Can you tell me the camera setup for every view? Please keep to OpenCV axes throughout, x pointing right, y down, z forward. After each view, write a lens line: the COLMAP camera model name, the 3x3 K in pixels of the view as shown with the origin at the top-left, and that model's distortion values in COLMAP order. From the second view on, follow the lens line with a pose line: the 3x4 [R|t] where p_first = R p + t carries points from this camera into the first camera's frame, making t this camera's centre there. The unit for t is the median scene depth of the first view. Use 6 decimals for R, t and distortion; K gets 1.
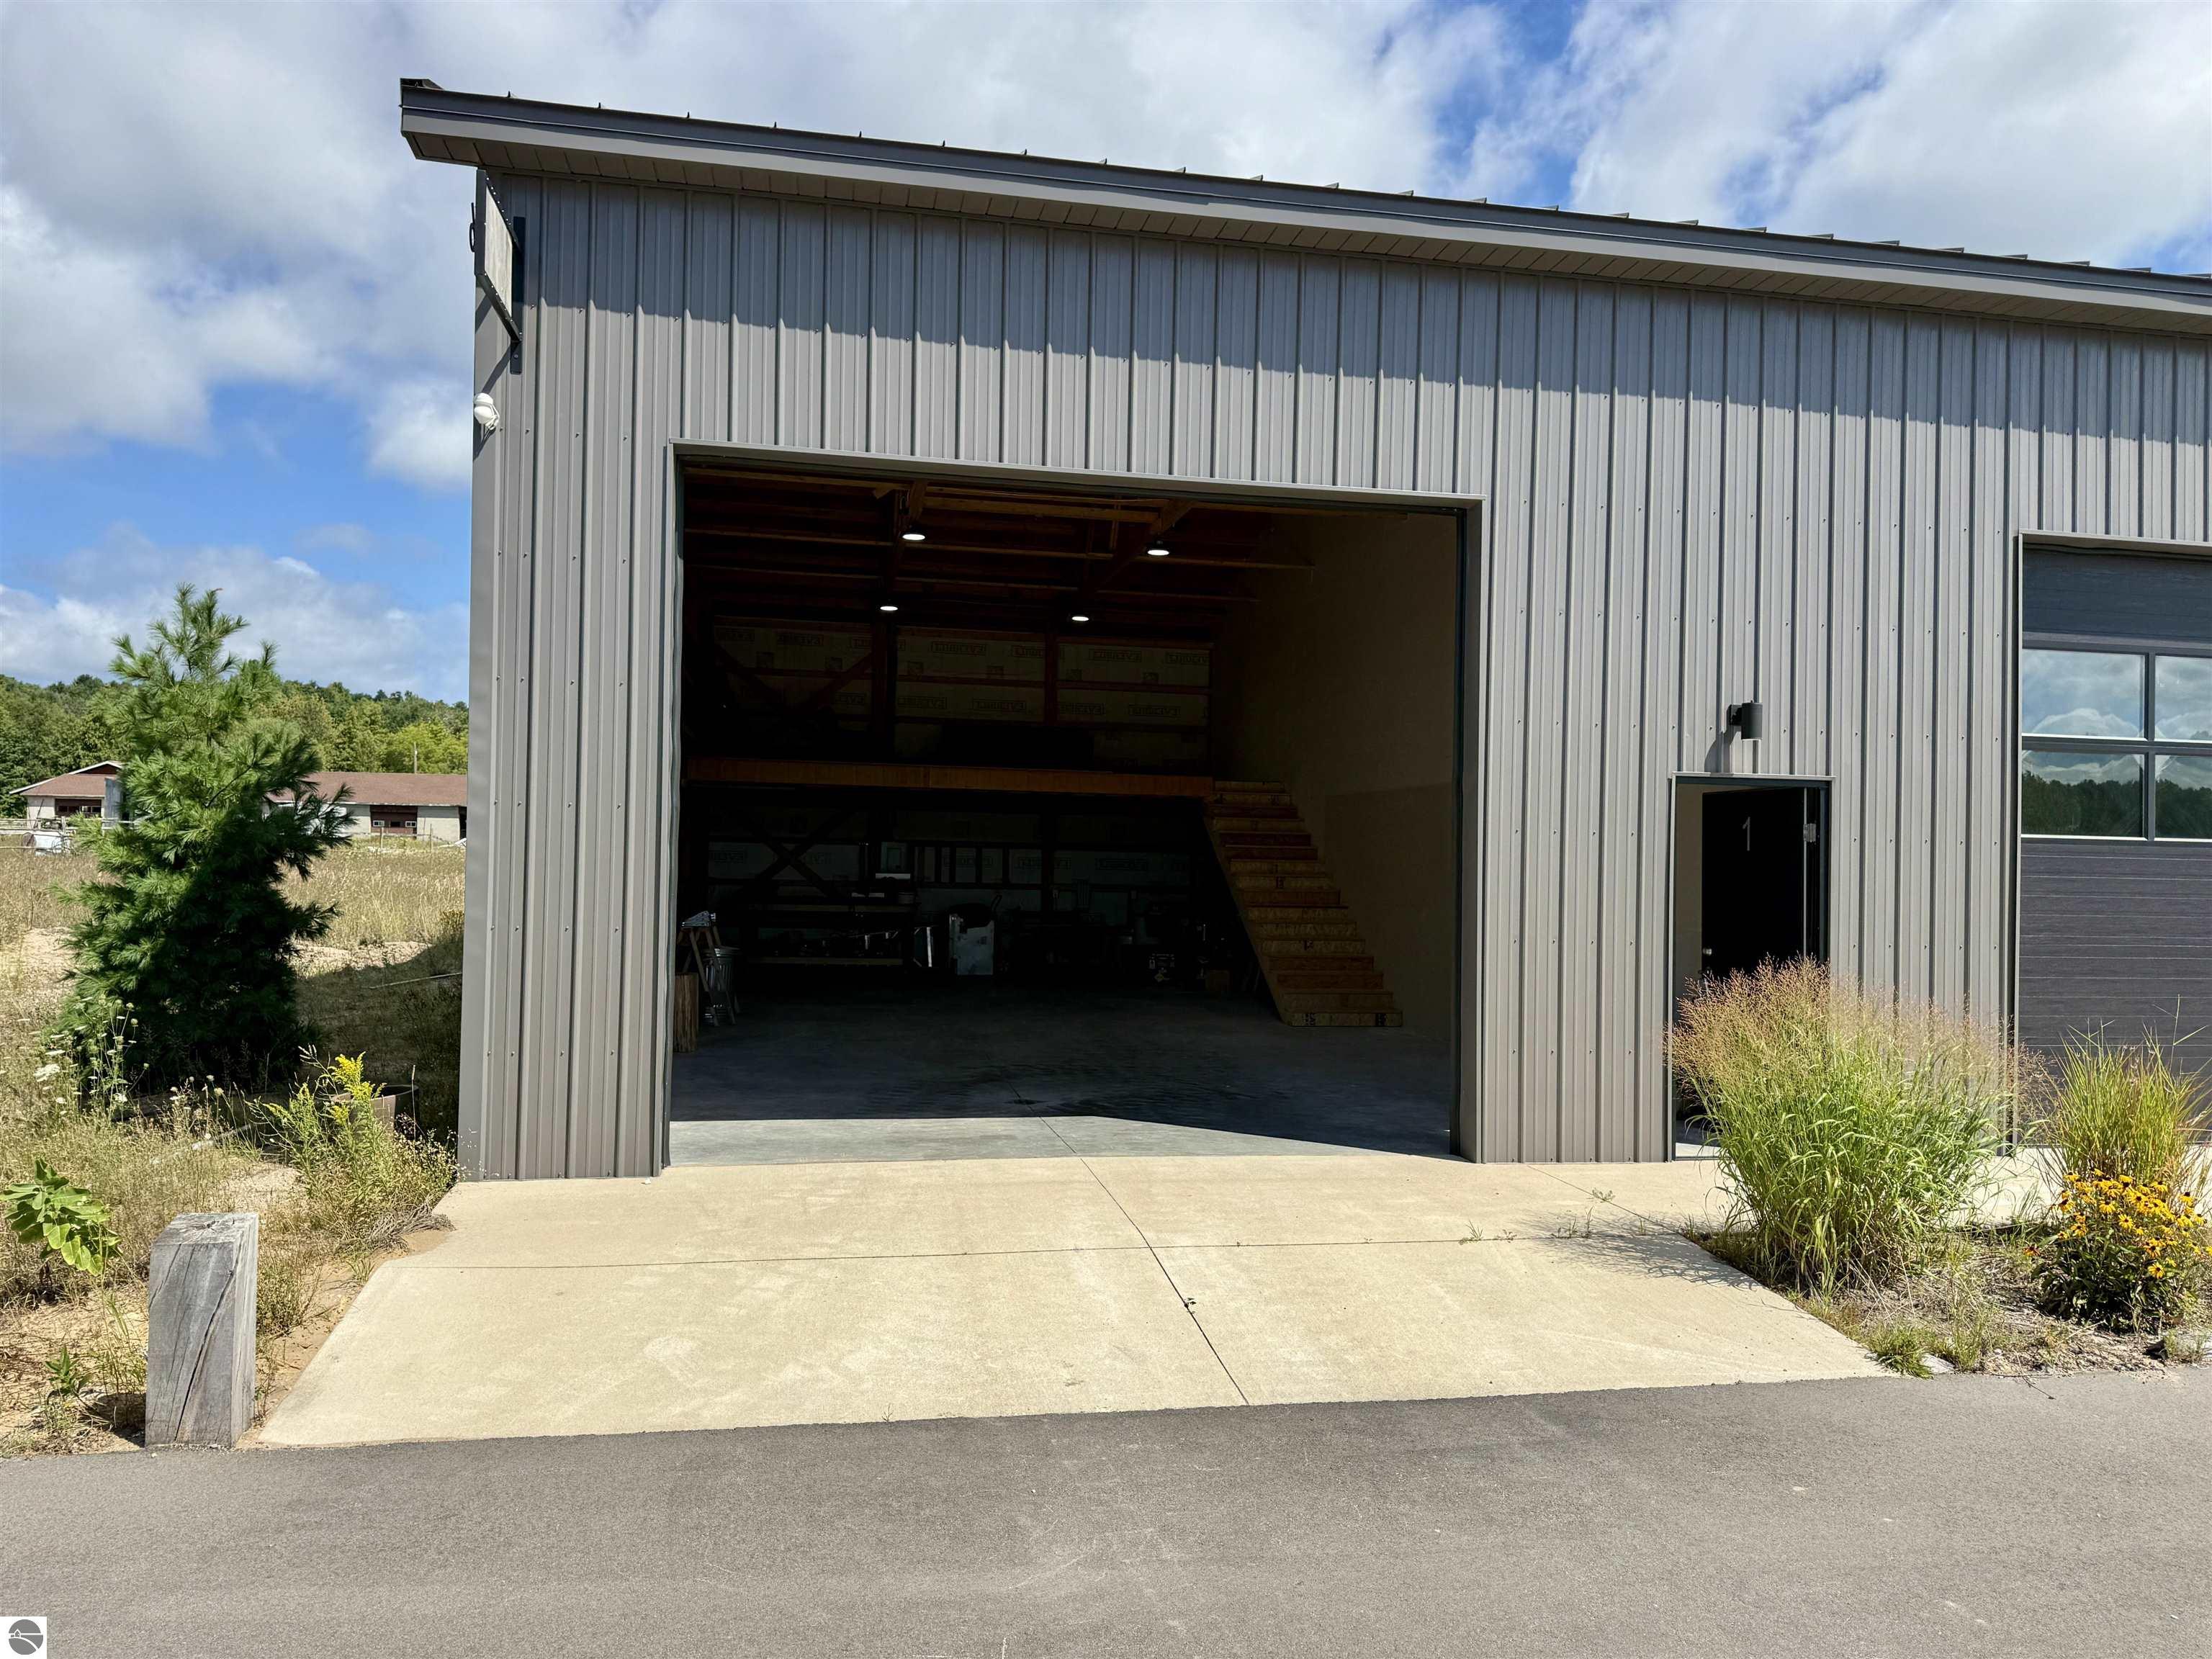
lens RADIAL K [[1595.9, 0, 1156.3], [0, 1595.9, 807.1], [0, 0, 1]] dist [0.085808, -0.098744]
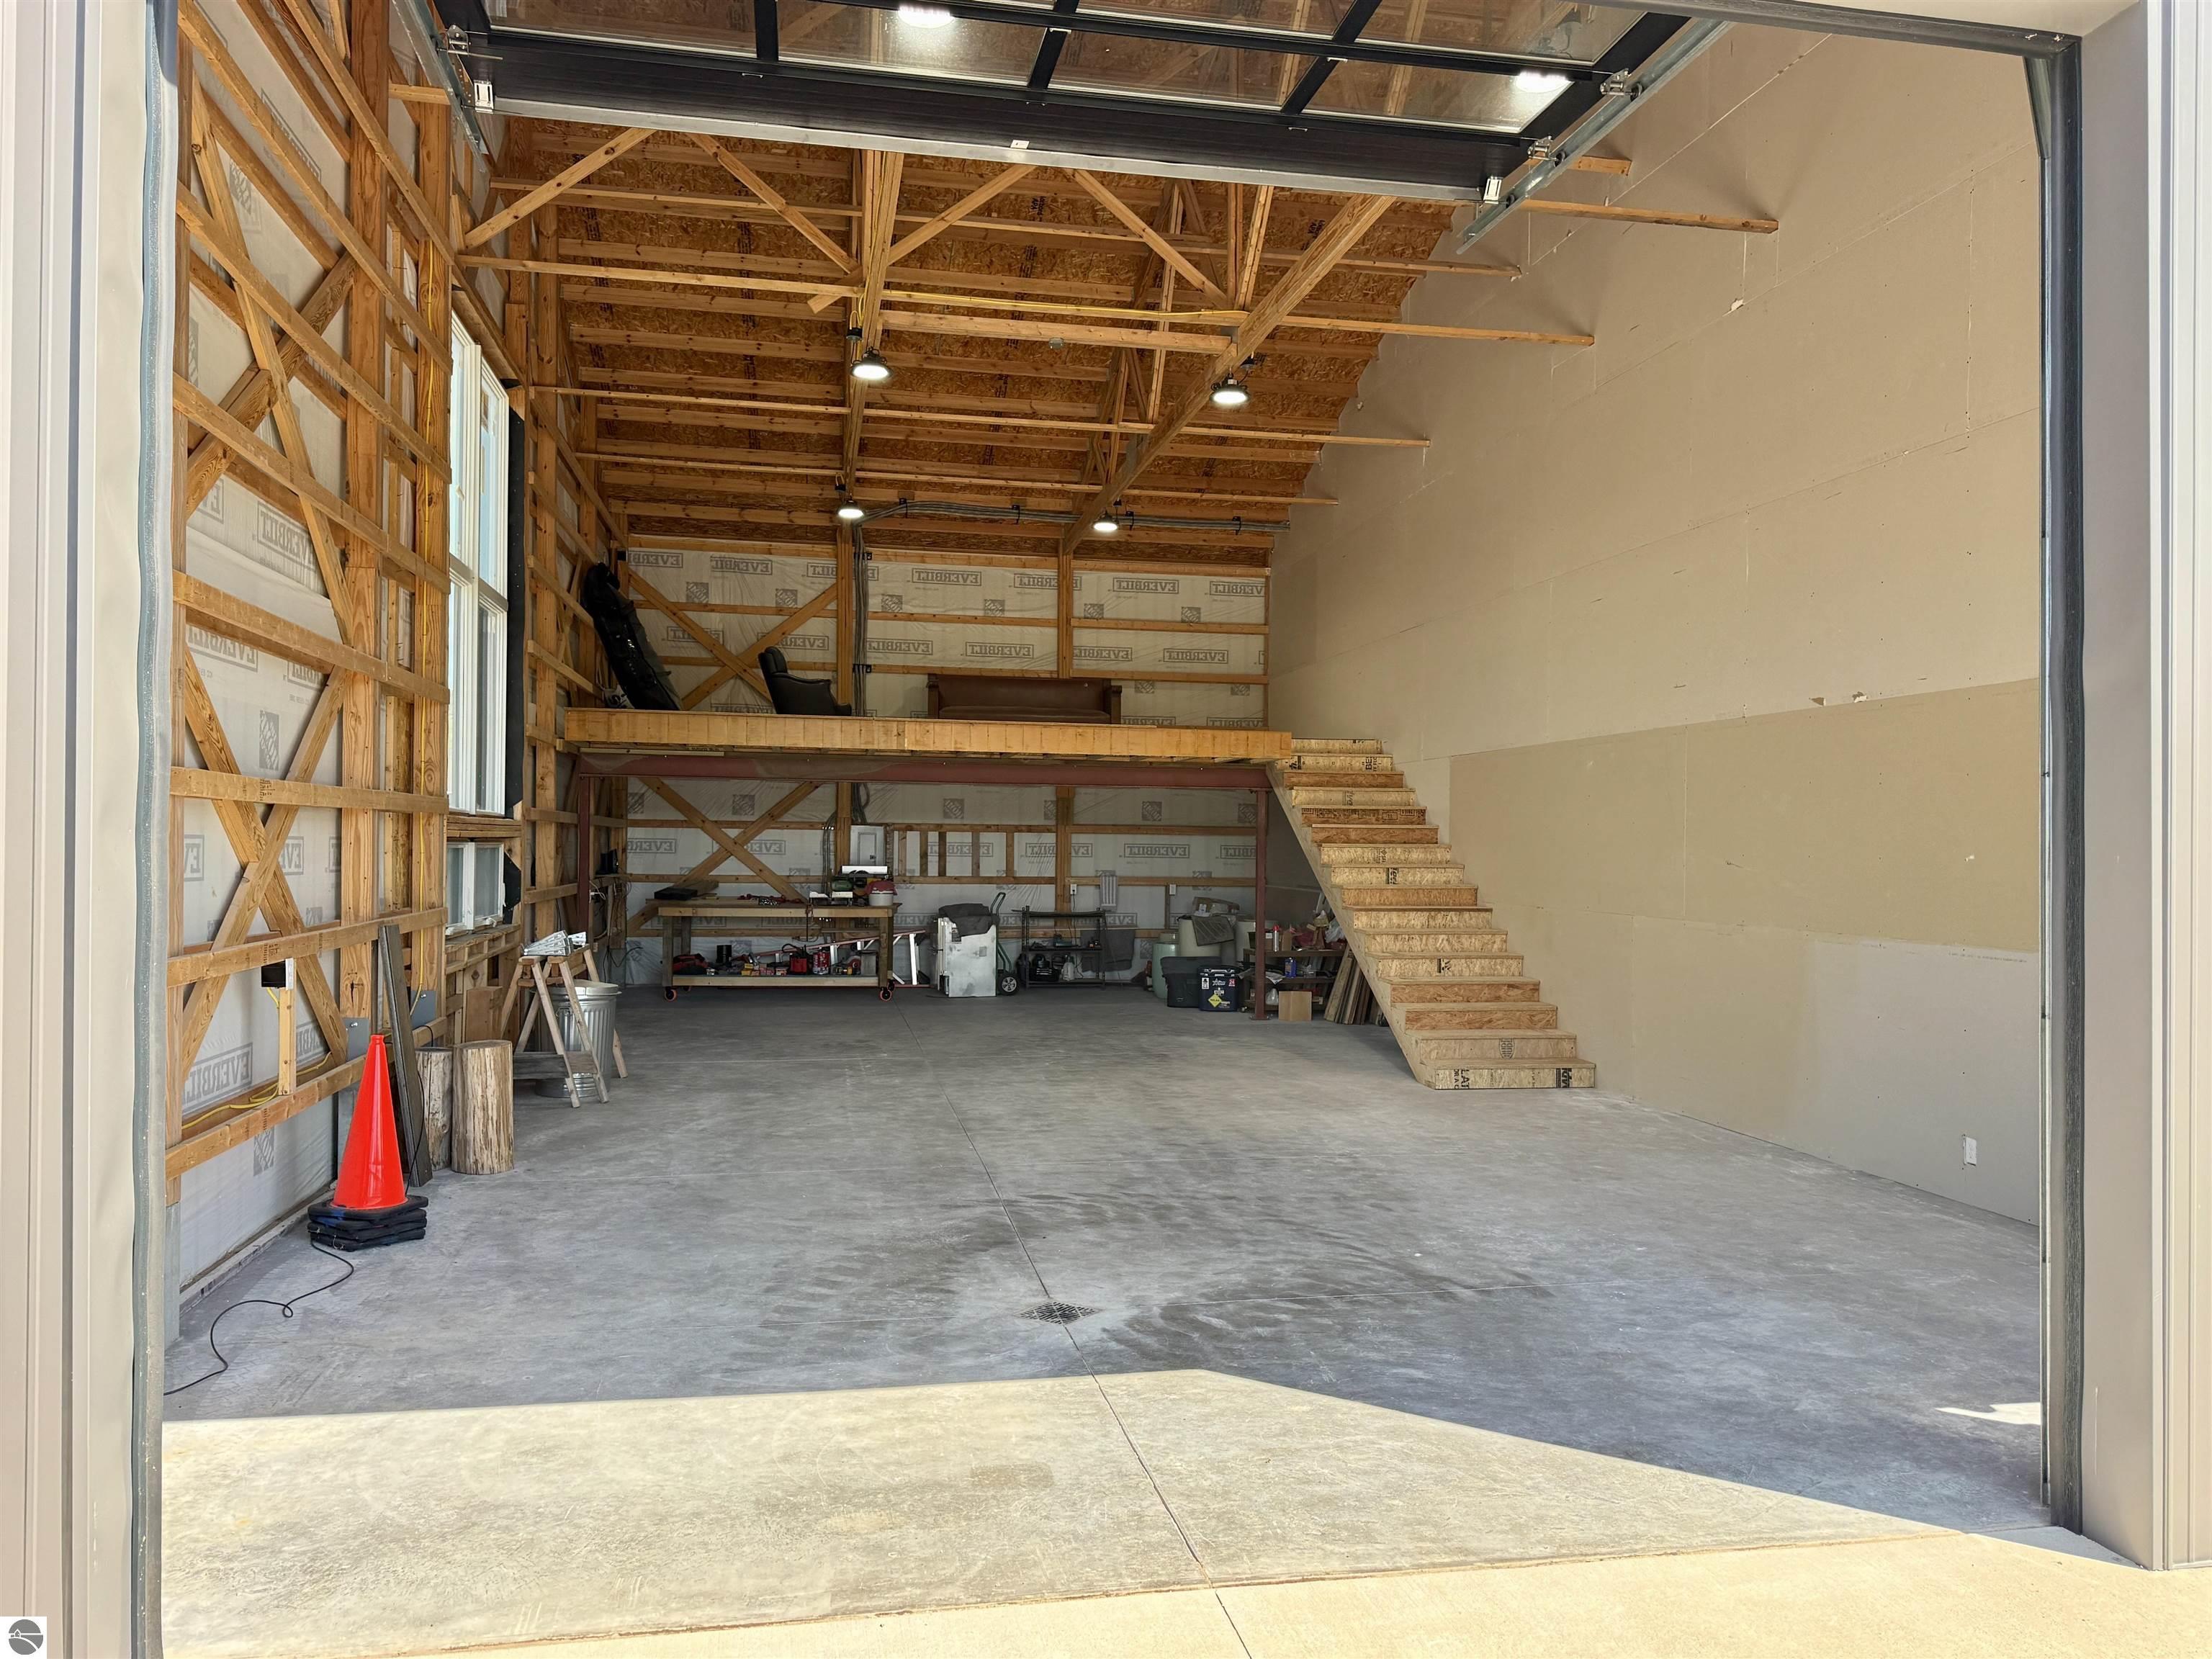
lens RADIAL K [[1595.9, 0, 1147.7], [0, 1595.9, 821.7], [0, 0, 1]] dist [0.085808, -0.098744]
pose [[0.999934, -0.010029, -0.005690, -0.025211], [0.010144, 0.999736, 0.020610, 0.005989], [0.005482, -0.020666, 0.999771, 0.247069]]
